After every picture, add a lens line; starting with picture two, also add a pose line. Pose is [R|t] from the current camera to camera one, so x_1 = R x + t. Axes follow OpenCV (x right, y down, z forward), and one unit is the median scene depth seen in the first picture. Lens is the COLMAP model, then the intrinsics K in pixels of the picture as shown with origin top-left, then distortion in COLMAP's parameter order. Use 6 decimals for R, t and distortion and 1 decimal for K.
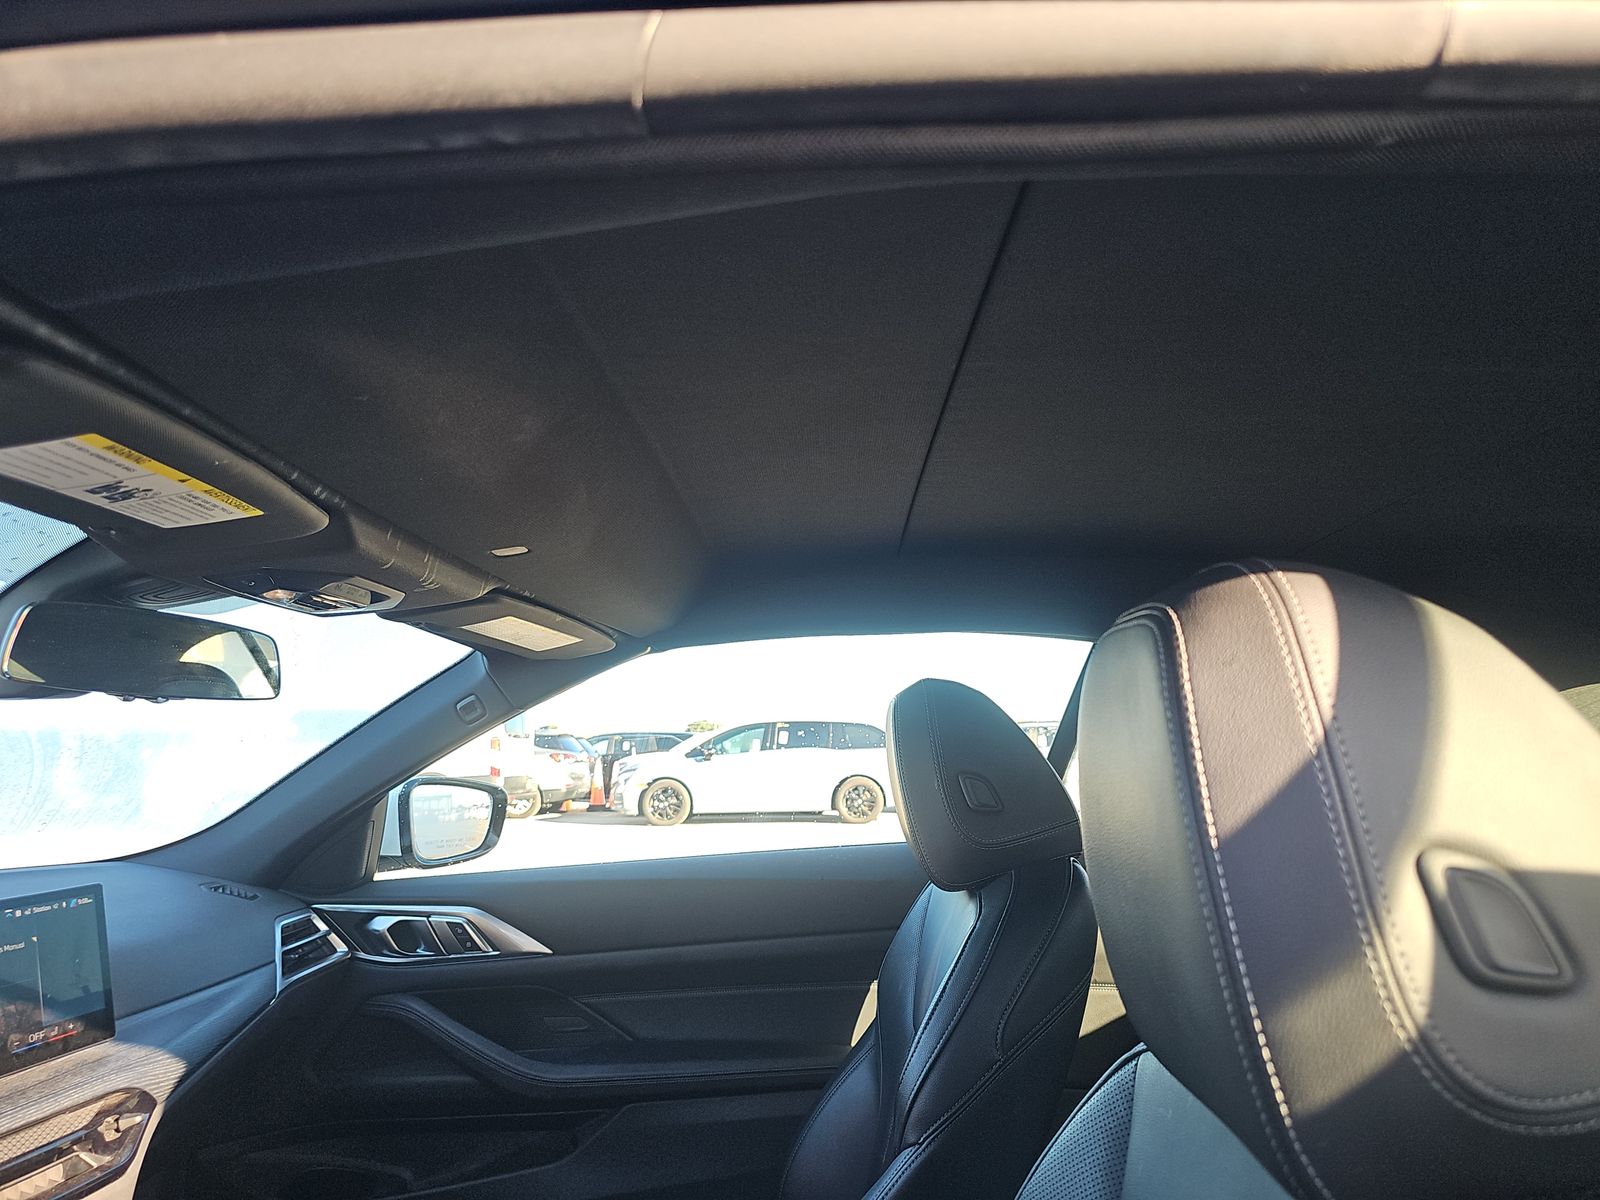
lens RADIAL K [[1245.2, 0, 800.8], [0, 1245.2, 615.2], [0, 0, 1]] dist [0.088973, -0.111396]
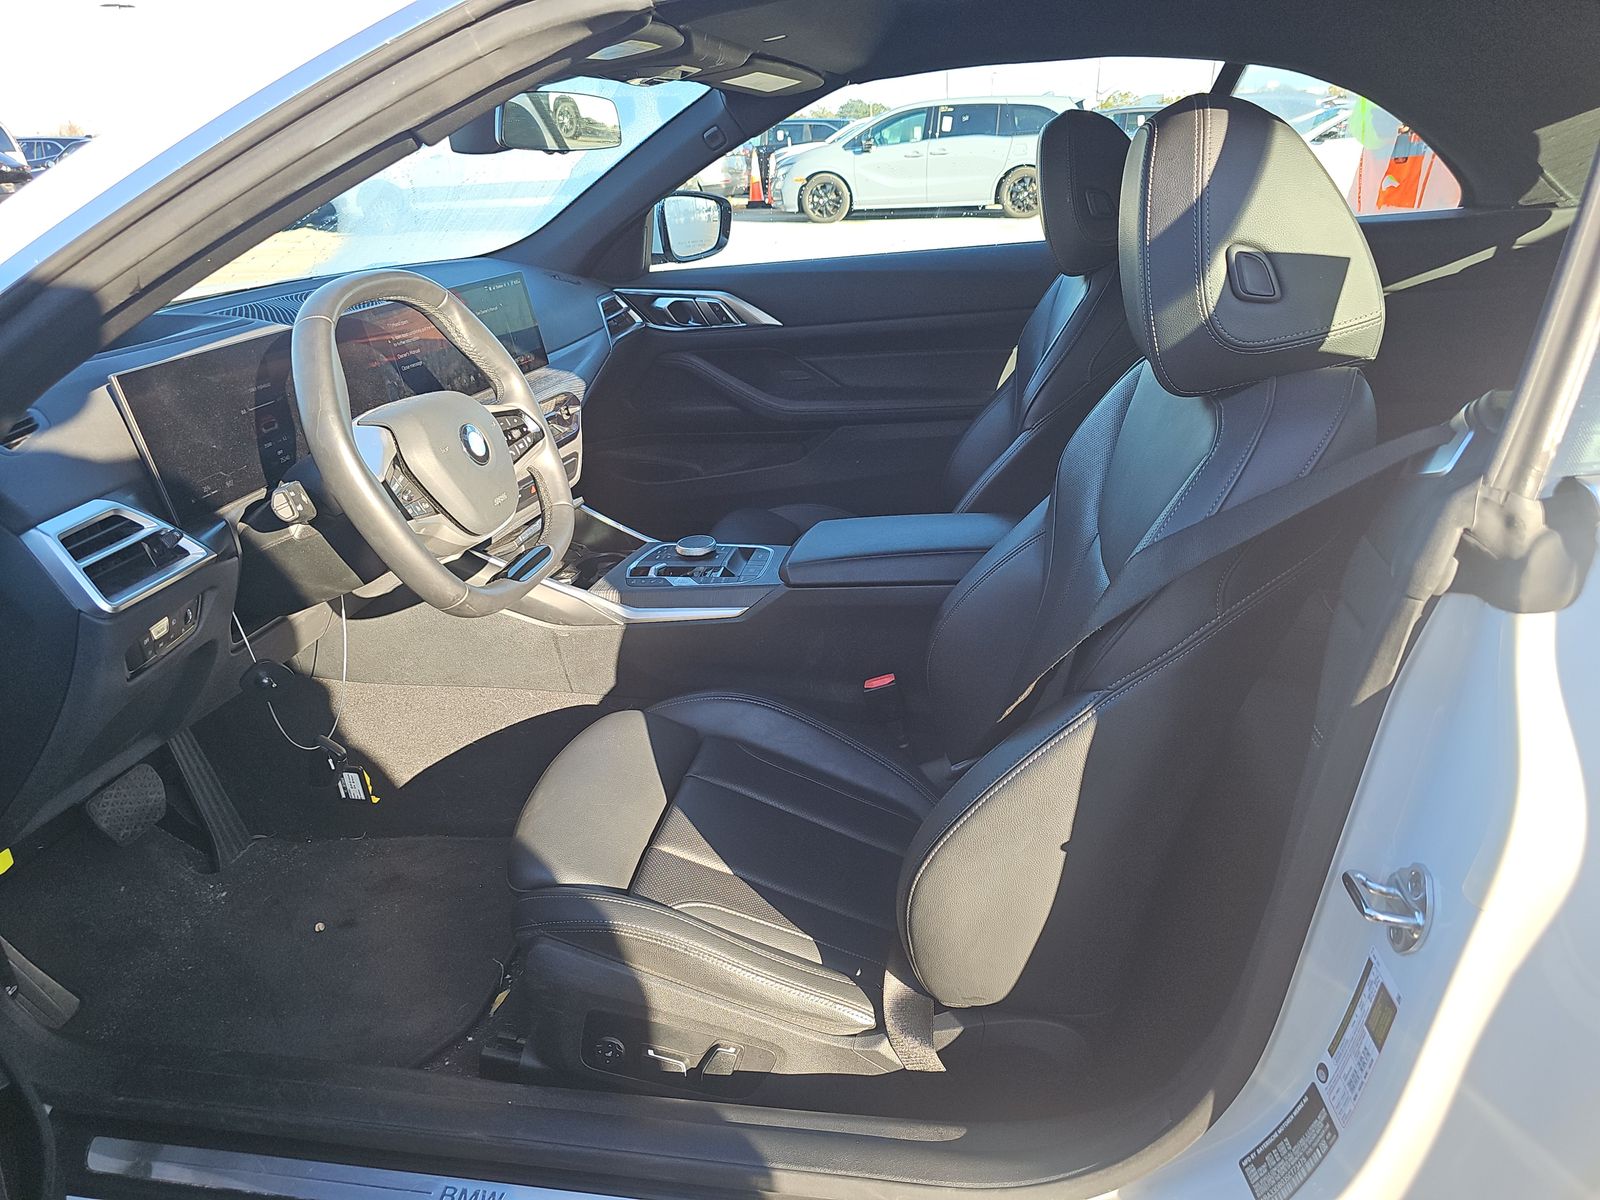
lens RADIAL K [[1245.2, 0, 800.8], [0, 1245.2, 615.2], [0, 0, 1]] dist [0.088973, -0.111396]
pose [[0.992562, 0.027715, -0.118546, -0.004068], [0.029093, 0.891533, 0.452021, -0.058216], [0.118215, -0.452108, 0.884095, -0.304229]]
